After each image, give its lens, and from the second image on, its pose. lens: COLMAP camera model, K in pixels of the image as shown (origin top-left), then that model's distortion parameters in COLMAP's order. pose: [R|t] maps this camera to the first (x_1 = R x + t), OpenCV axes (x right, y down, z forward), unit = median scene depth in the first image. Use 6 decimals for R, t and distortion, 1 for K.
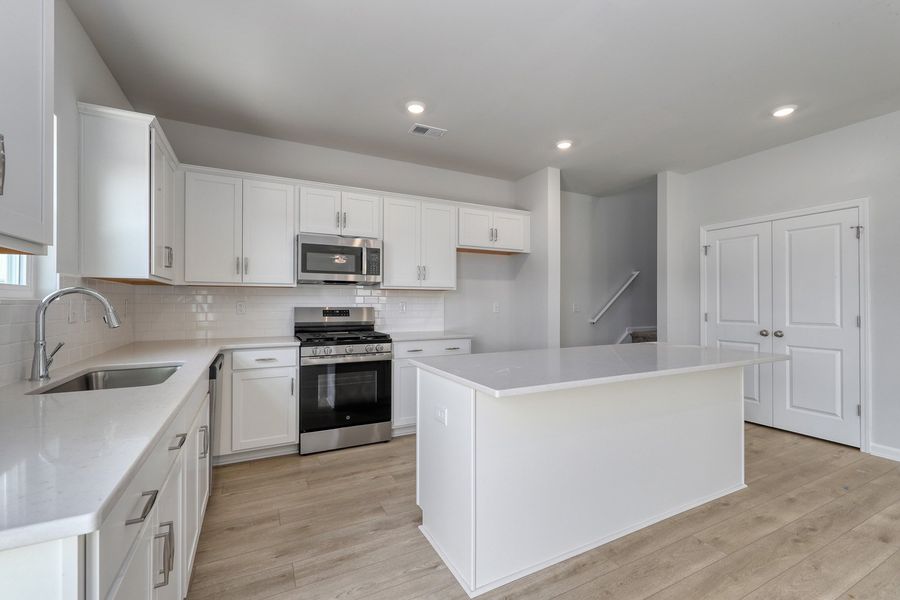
lens RADIAL K [[399.5, 0, 452.8], [0, 399.5, 301.3], [0, 0, 1]] dist [-0.000665, -0.000179]
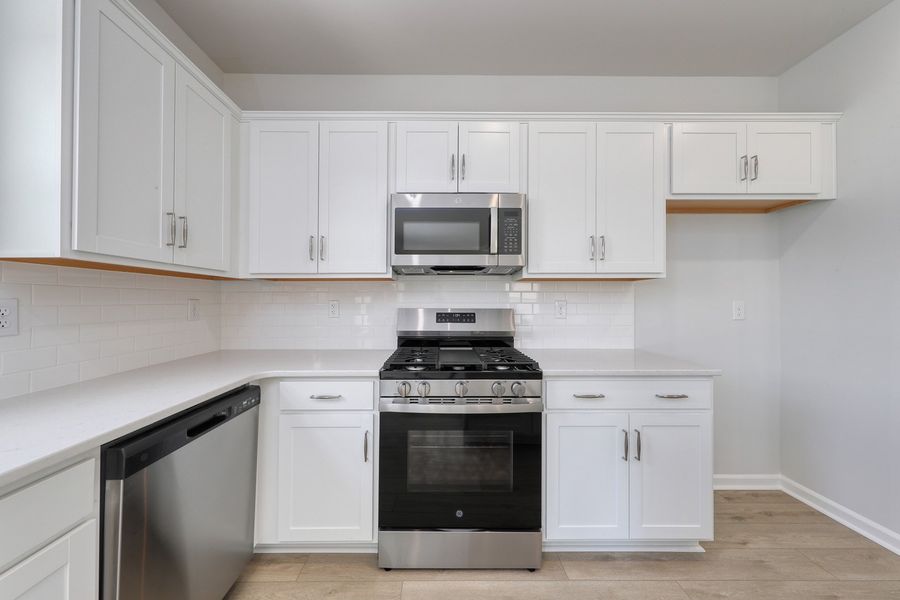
lens RADIAL K [[323.9, 0, 450.9], [0, 323.9, 298.1], [0, 0, 1]] dist [-0.000946, 0.000017]
pose [[0.903996, -0.005842, -0.427500, -0.077244], [0.004178, 0.999980, -0.004831, -0.000007], [0.427519, 0.002581, 0.904002, 0.551438]]
